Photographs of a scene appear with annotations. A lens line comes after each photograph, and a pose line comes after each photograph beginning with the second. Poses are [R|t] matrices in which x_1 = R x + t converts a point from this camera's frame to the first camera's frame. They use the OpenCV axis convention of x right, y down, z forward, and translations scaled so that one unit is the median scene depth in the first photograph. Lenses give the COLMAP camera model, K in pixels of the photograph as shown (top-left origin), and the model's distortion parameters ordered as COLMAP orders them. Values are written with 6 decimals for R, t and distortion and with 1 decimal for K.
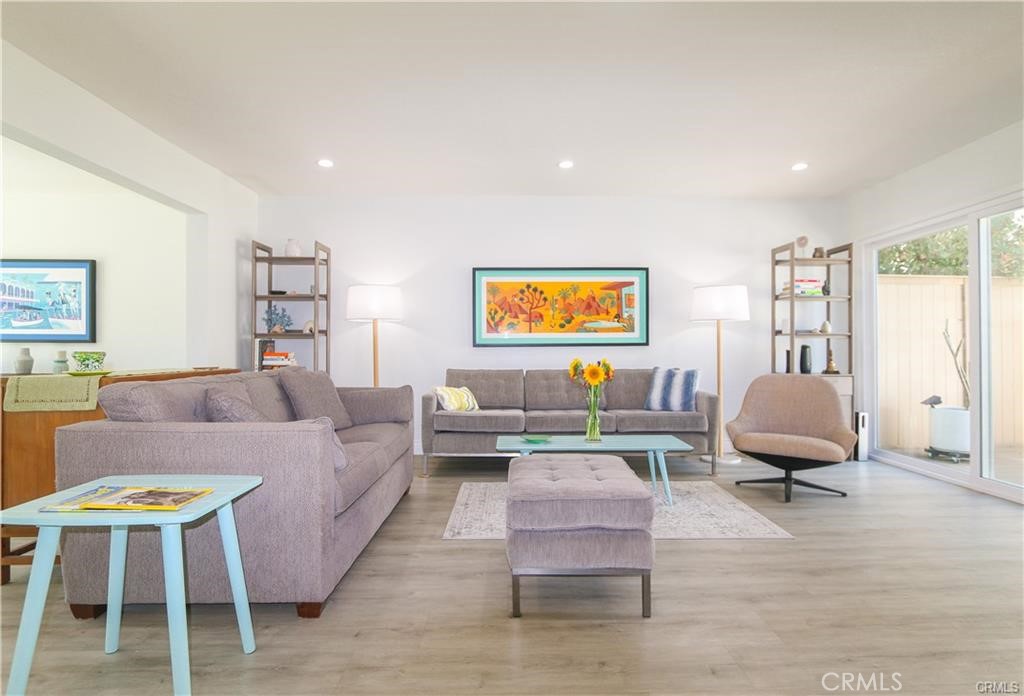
lens RADIAL K [[523.8, 0, 522.4], [0, 523.8, 344.7], [0, 0, 1]] dist [-0.012825, 0.001934]
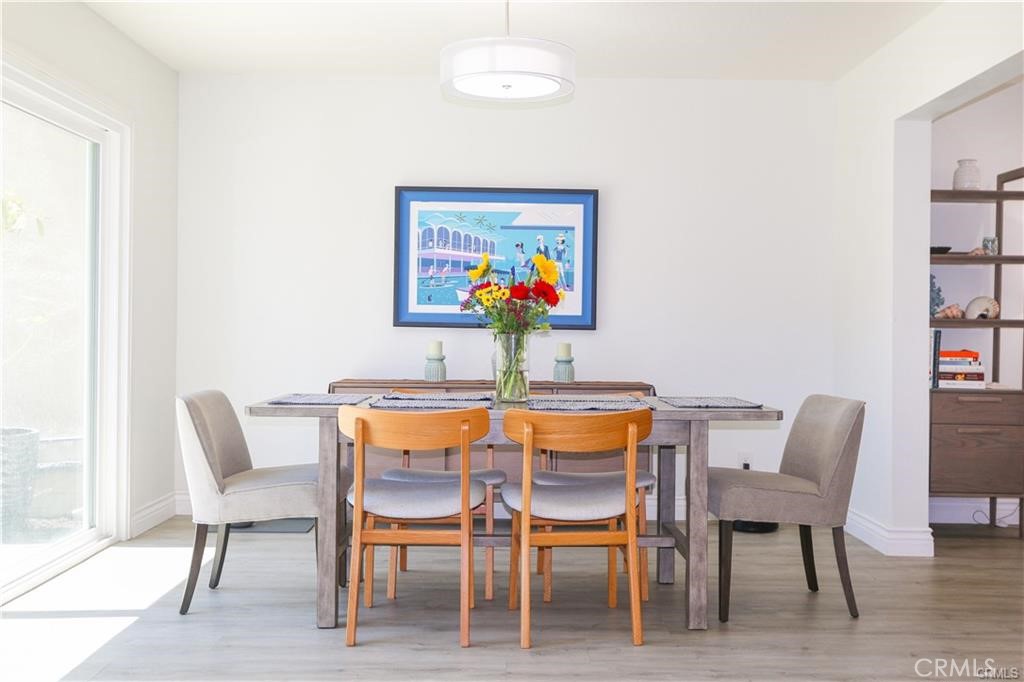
lens RADIAL K [[981.4, 0, 509.0], [0, 981.4, 336.7], [0, 0, 1]] dist [0.010078, 0.000000]
pose [[0.999727, 0.011014, -0.020619, -0.934572], [-0.010636, 0.999774, 0.018387, -0.016251], [0.020817, -0.018163, 0.999618, -0.129490]]
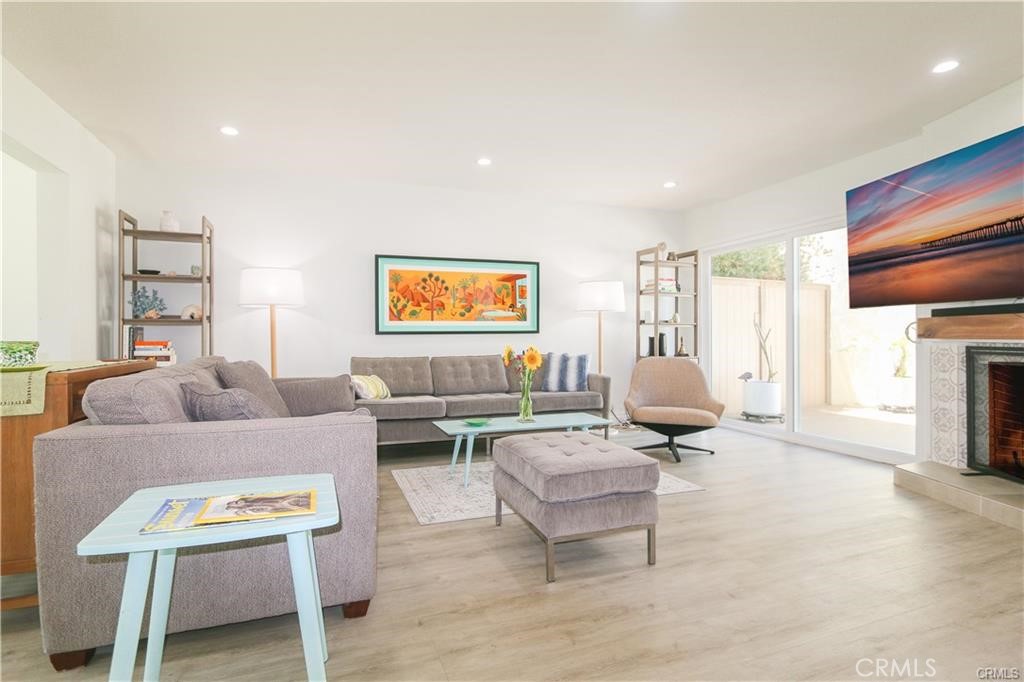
lens RADIAL K [[505.6, 0, 509.2], [0, 505.6, 338.1], [0, 0, 1]] dist [-0.014100, 0.000294]
pose [[0.944752, -0.002978, 0.327774, -0.177767], [-0.001012, 0.999927, 0.012001, -0.000707], [-0.327786, -0.011669, 0.944680, 0.015312]]
